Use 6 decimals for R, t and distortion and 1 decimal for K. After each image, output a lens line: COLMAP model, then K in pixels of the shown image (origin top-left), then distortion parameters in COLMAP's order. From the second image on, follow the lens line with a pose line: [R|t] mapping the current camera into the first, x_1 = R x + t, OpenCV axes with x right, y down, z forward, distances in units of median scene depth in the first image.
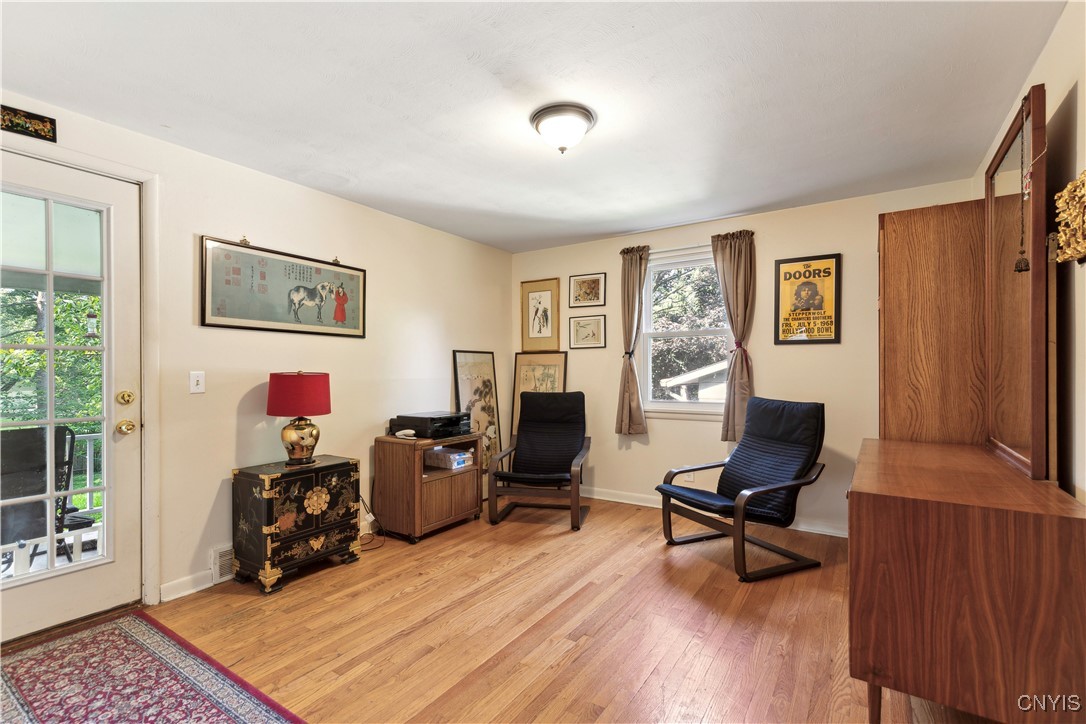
lens RADIAL K [[493.1, 0, 538.8], [0, 493.1, 382.8], [0, 0, 1]] dist [0.007656, -0.001459]
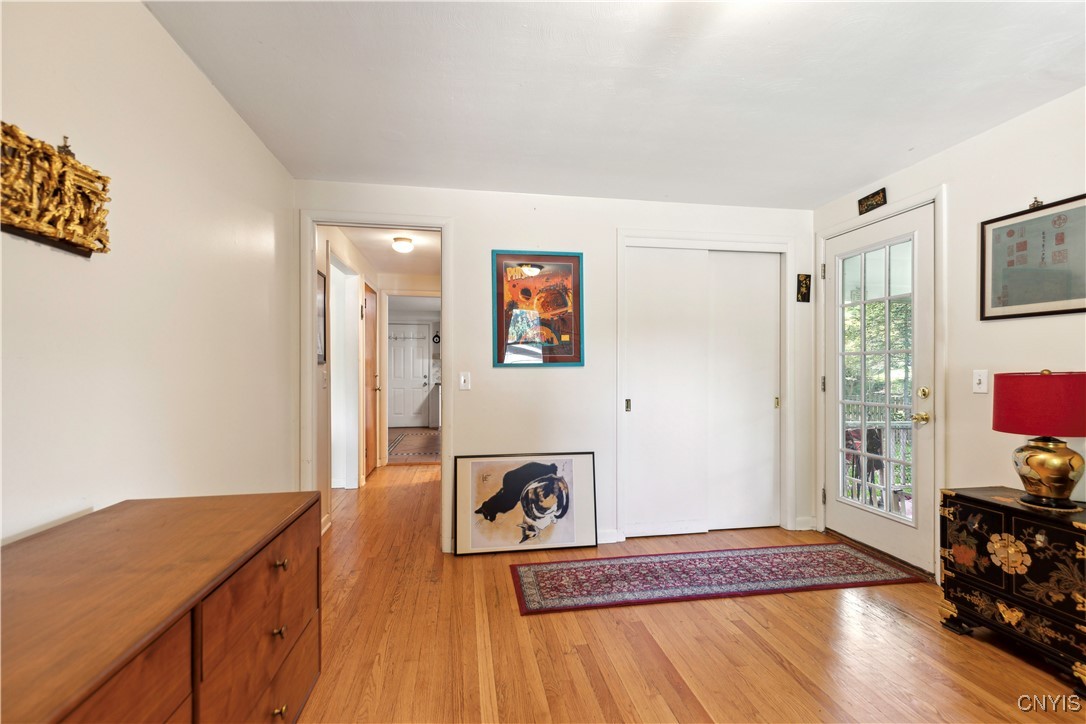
lens RADIAL K [[493.1, 0, 542.3], [0, 493.1, 360.5], [0, 0, 1]] dist [0.007656, -0.001459]
pose [[-0.731448, -0.000647, -0.681896, 0.529832], [-0.003918, 0.999987, 0.003254, -0.037962], [0.681886, 0.005052, -0.731441, 1.074414]]
